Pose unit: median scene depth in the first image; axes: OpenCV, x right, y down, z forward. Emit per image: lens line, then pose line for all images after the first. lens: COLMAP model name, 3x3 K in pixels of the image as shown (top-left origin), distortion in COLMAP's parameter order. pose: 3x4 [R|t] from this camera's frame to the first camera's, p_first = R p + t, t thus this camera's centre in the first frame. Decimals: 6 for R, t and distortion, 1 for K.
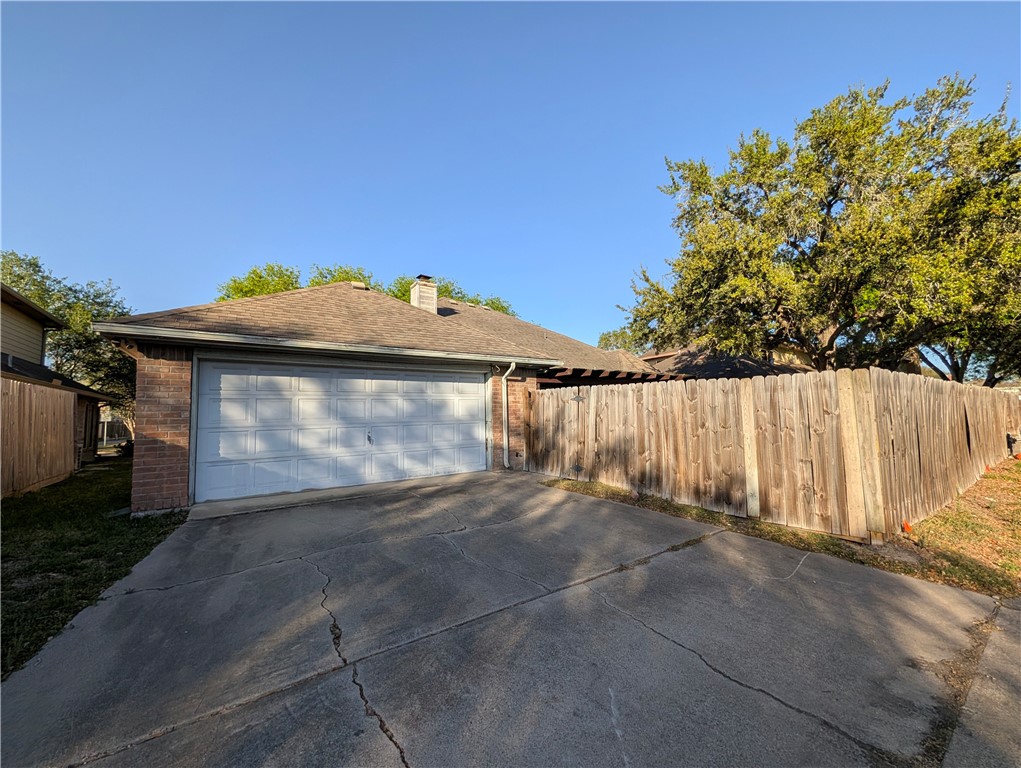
lens RADIAL K [[392.5, 0, 511.9], [0, 392.5, 389.6], [0, 0, 1]] dist [-0.001757, 0.000316]
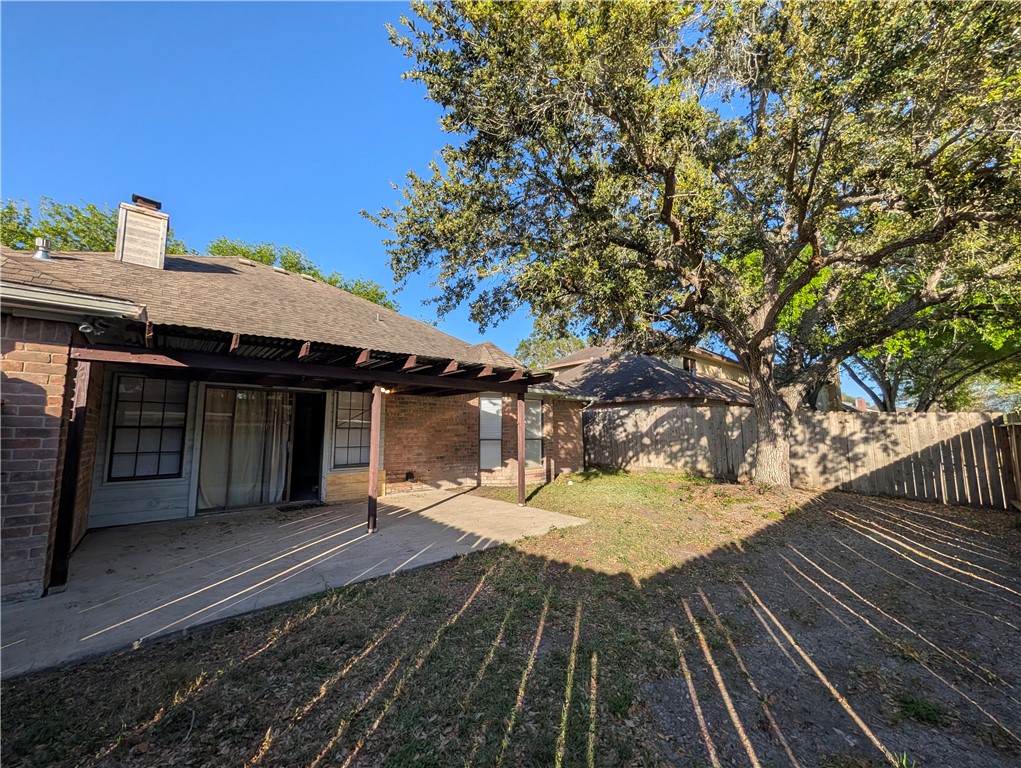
lens RADIAL K [[392.5, 0, 511.9], [0, 392.5, 389.6], [0, 0, 1]] dist [-0.001757, 0.000316]
pose [[0.991019, 0.031301, 0.130003, 0.260953], [-0.026415, 0.998885, -0.039134, 0.008841], [-0.131083, 0.035349, 0.990741, 0.343786]]
